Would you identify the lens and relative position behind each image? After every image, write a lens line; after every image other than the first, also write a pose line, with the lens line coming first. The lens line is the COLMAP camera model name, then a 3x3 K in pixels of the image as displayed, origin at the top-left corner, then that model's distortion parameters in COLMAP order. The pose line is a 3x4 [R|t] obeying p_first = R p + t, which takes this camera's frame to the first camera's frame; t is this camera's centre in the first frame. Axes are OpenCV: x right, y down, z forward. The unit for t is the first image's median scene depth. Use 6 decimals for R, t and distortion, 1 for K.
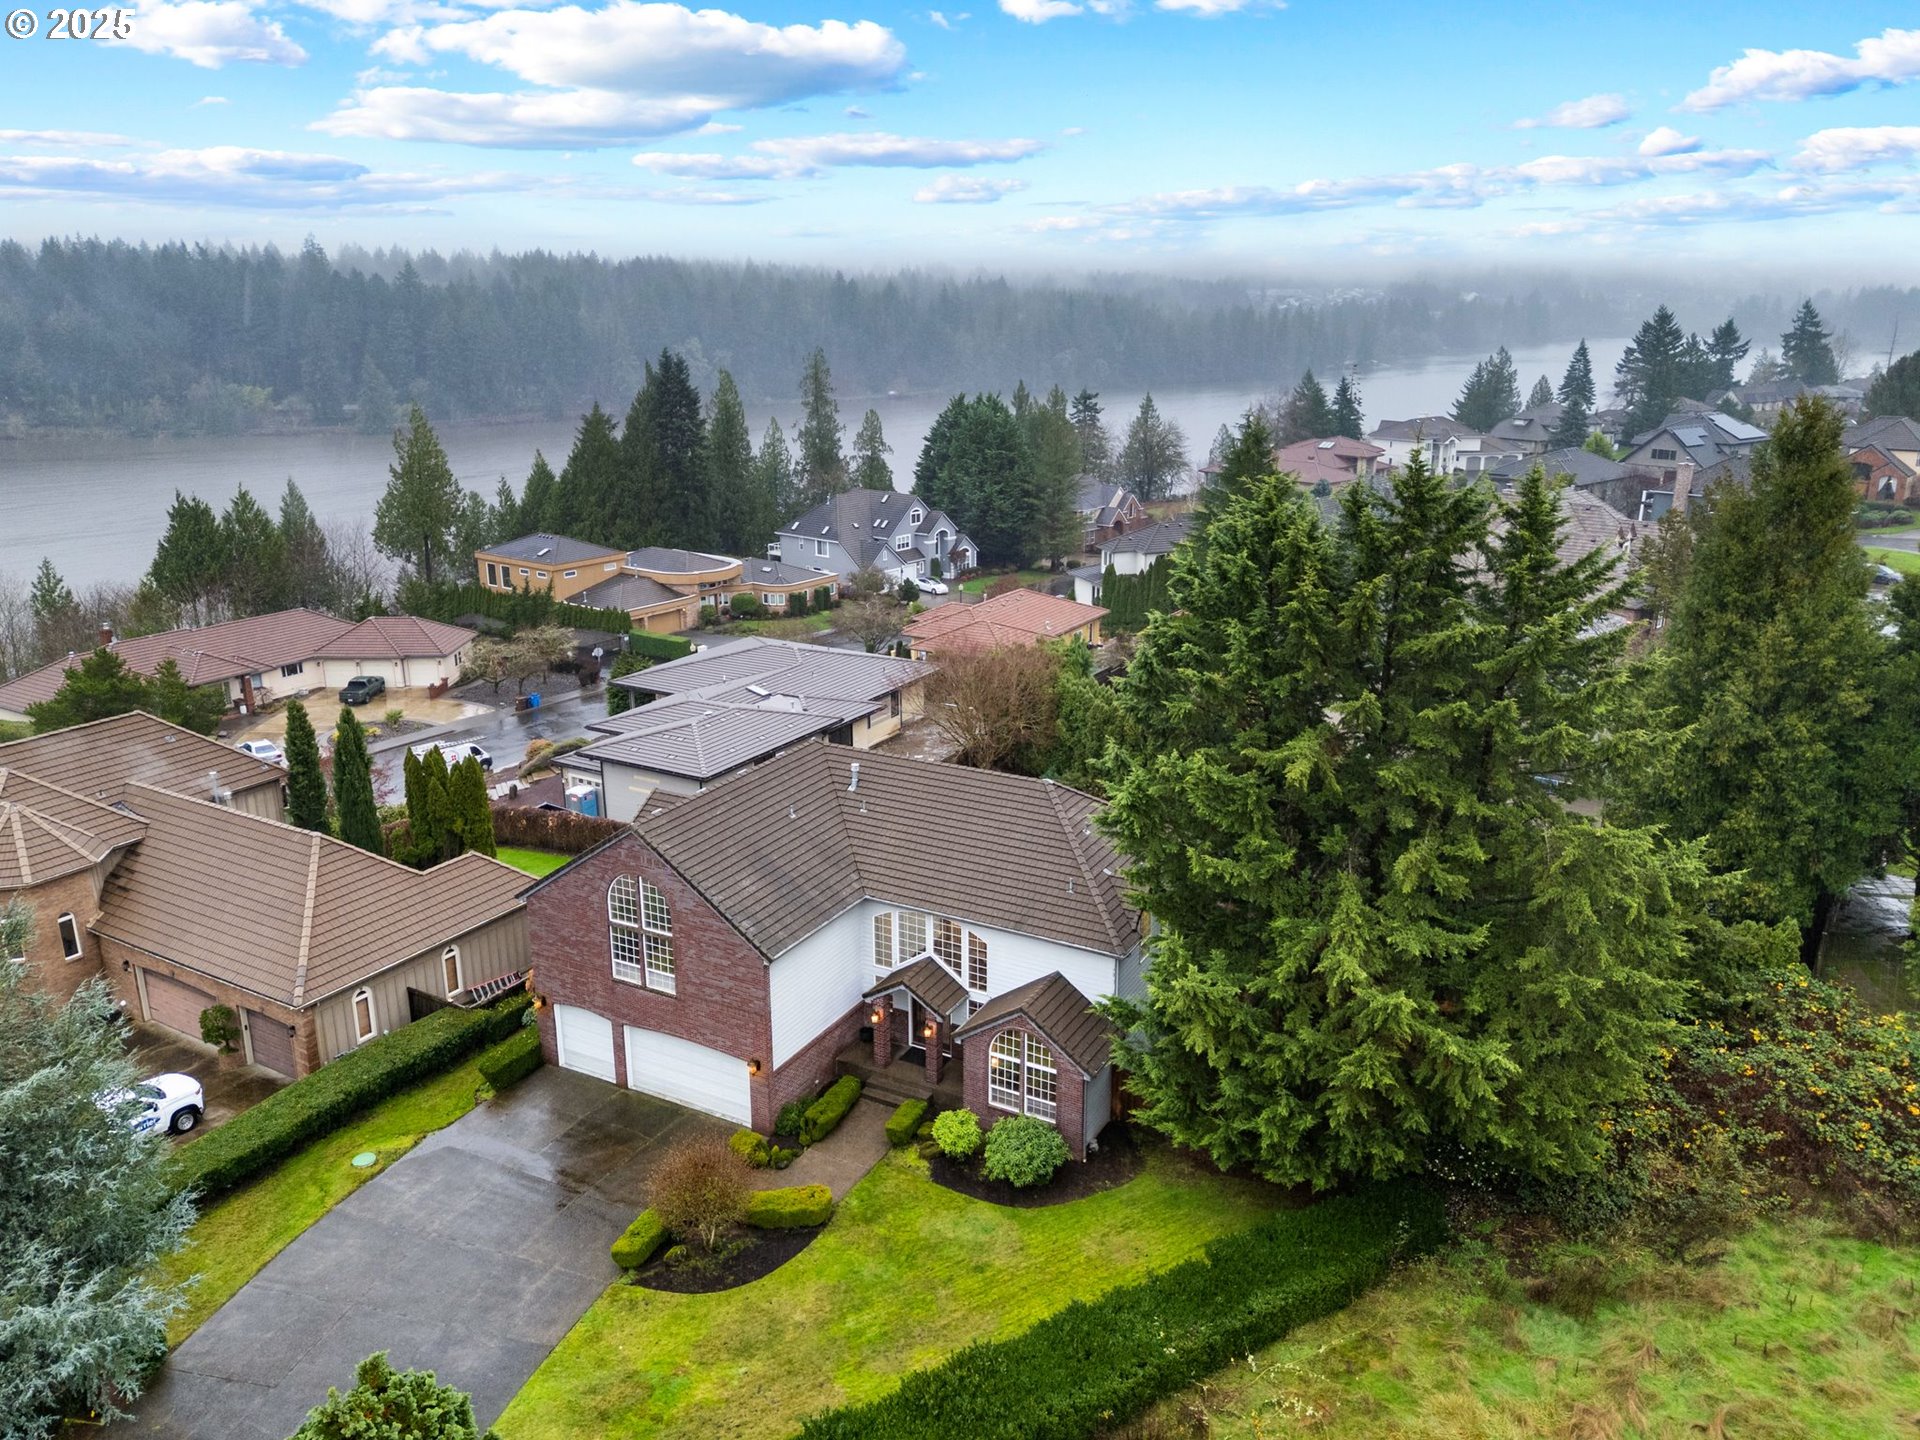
lens RADIAL K [[1347.0, 0, 933.9], [0, 1347.0, 720.9], [0, 0, 1]] dist [0.053272, -0.000395]
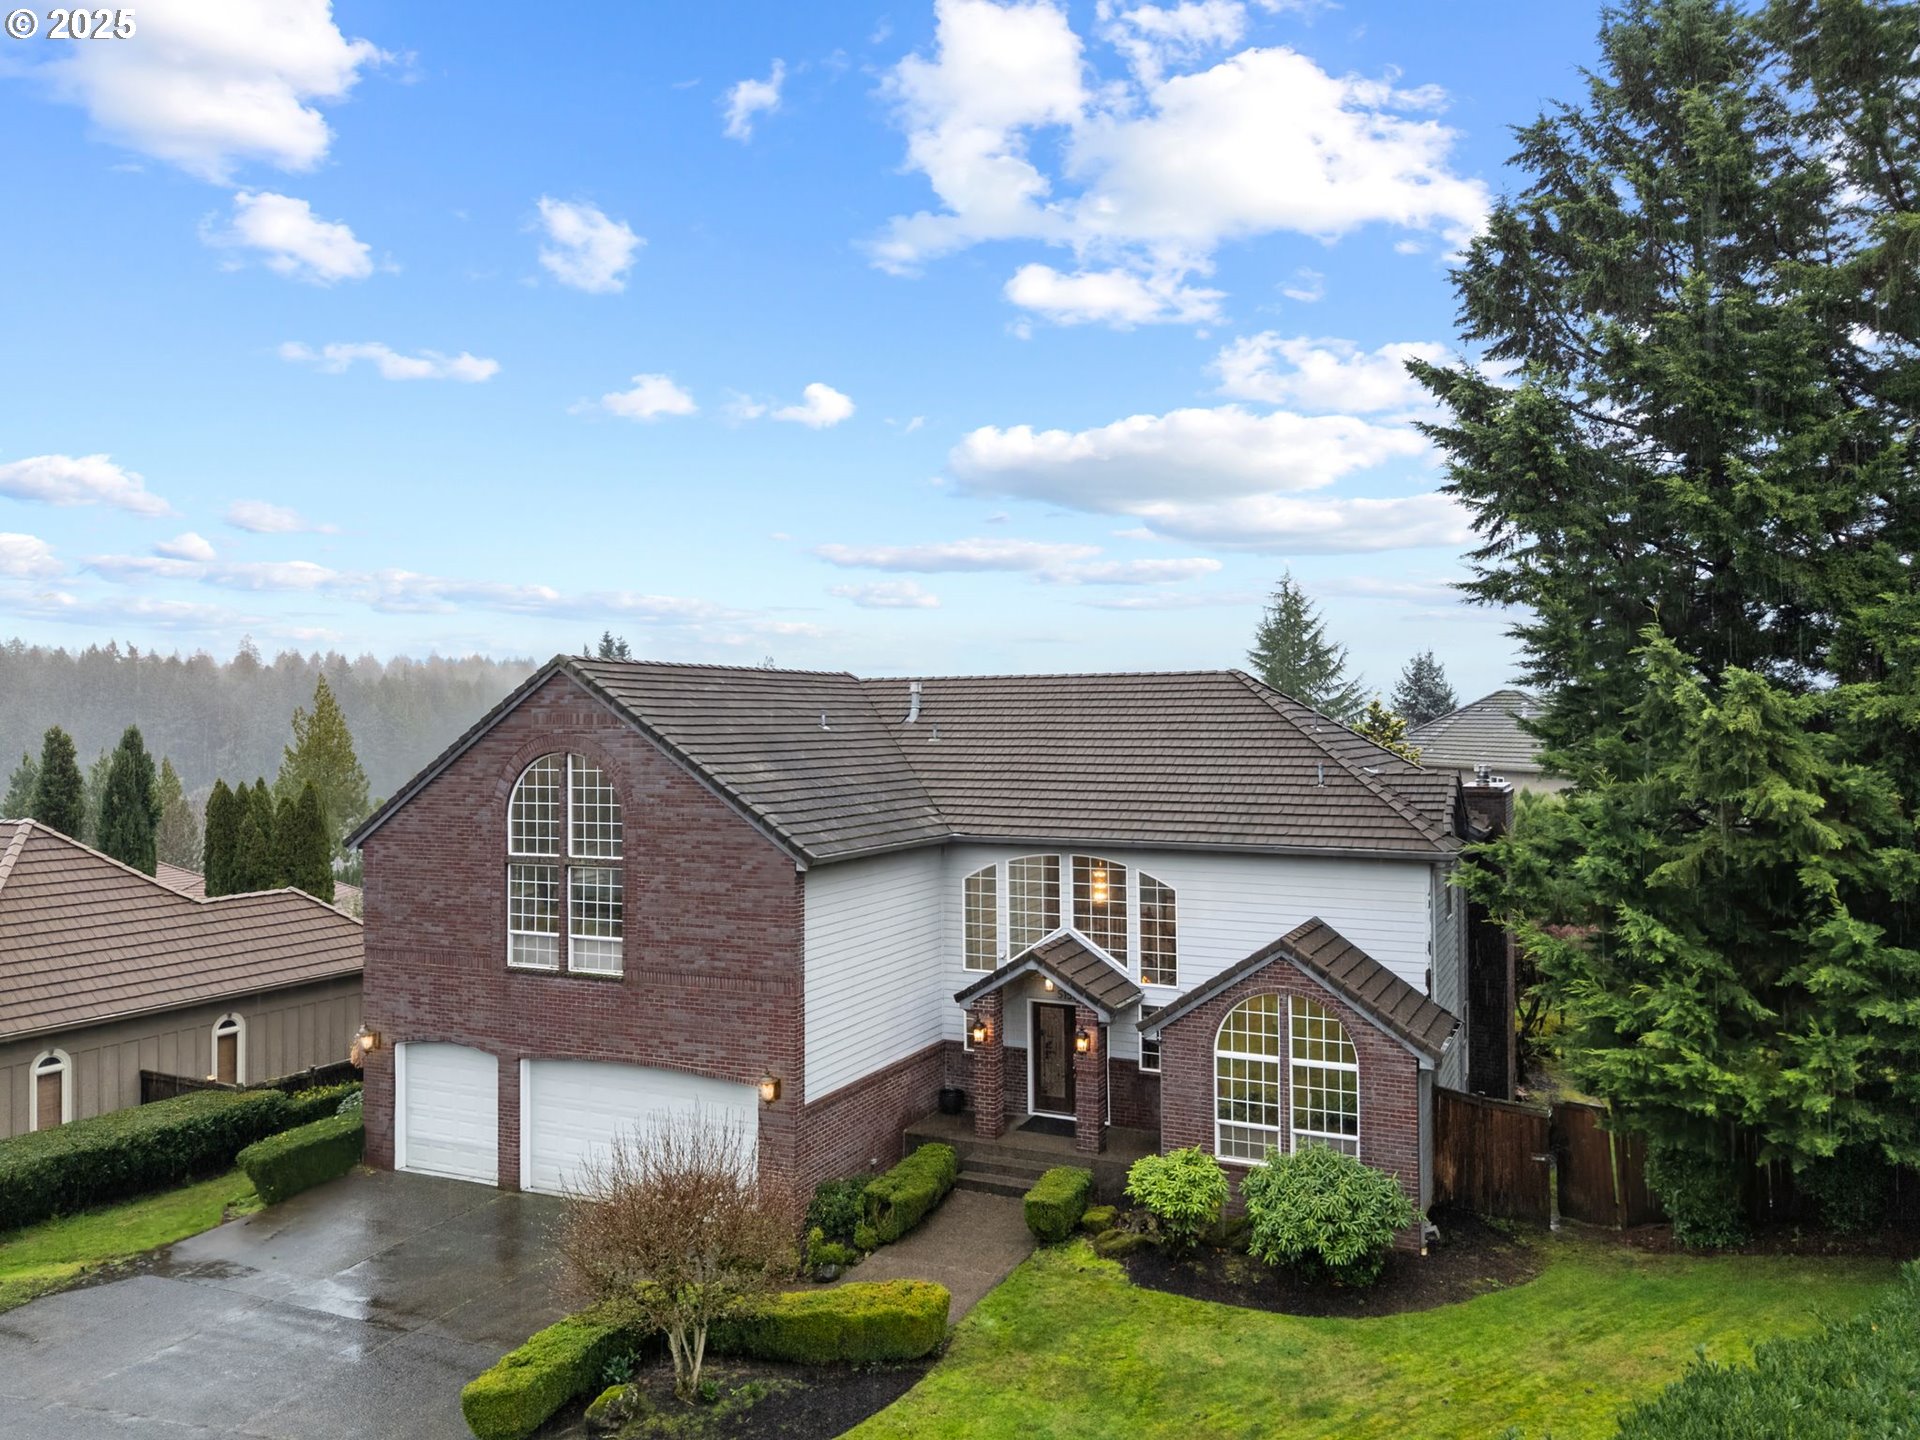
lens RADIAL K [[1387.9, 0, 937.4], [0, 1387.9, 713.9], [0, 0, 1]] dist [0.041795, -0.005032]
pose [[0.998683, -0.000592, 0.051311, -0.090254], [0.015303, 0.957869, -0.286797, 0.257764], [-0.048979, 0.287205, 0.956616, 0.415145]]
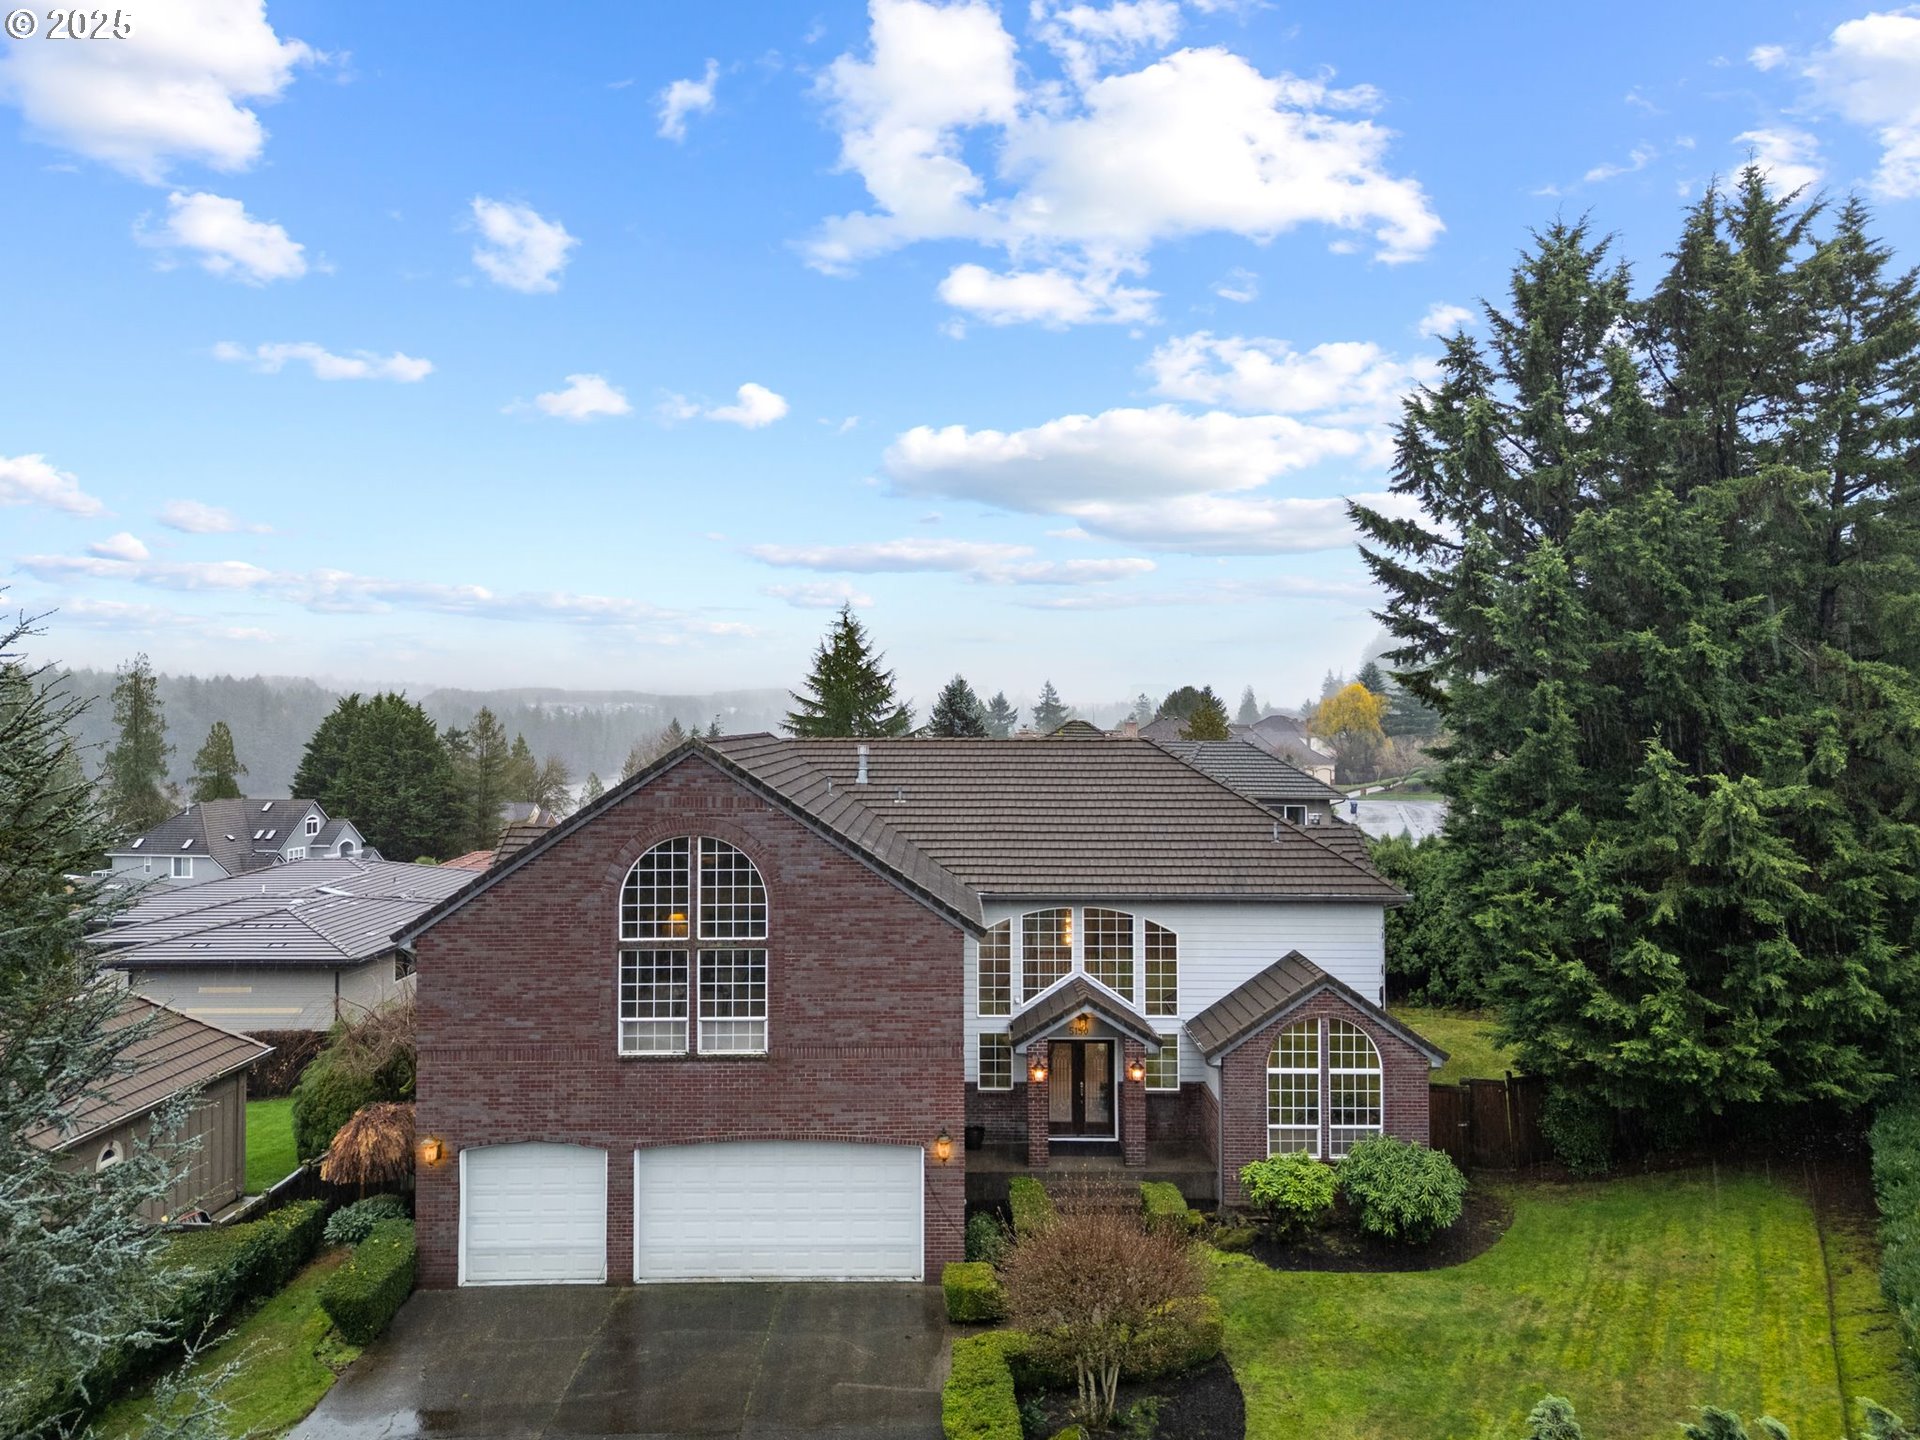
lens RADIAL K [[1387.9, 0, 937.4], [0, 1387.9, 713.9], [0, 0, 1]] dist [0.041795, -0.005032]
pose [[0.878576, 0.005264, 0.477574, -0.392452], [0.131594, 0.958566, -0.252655, 0.216736], [-0.459116, 0.284823, 0.841480, 0.434744]]
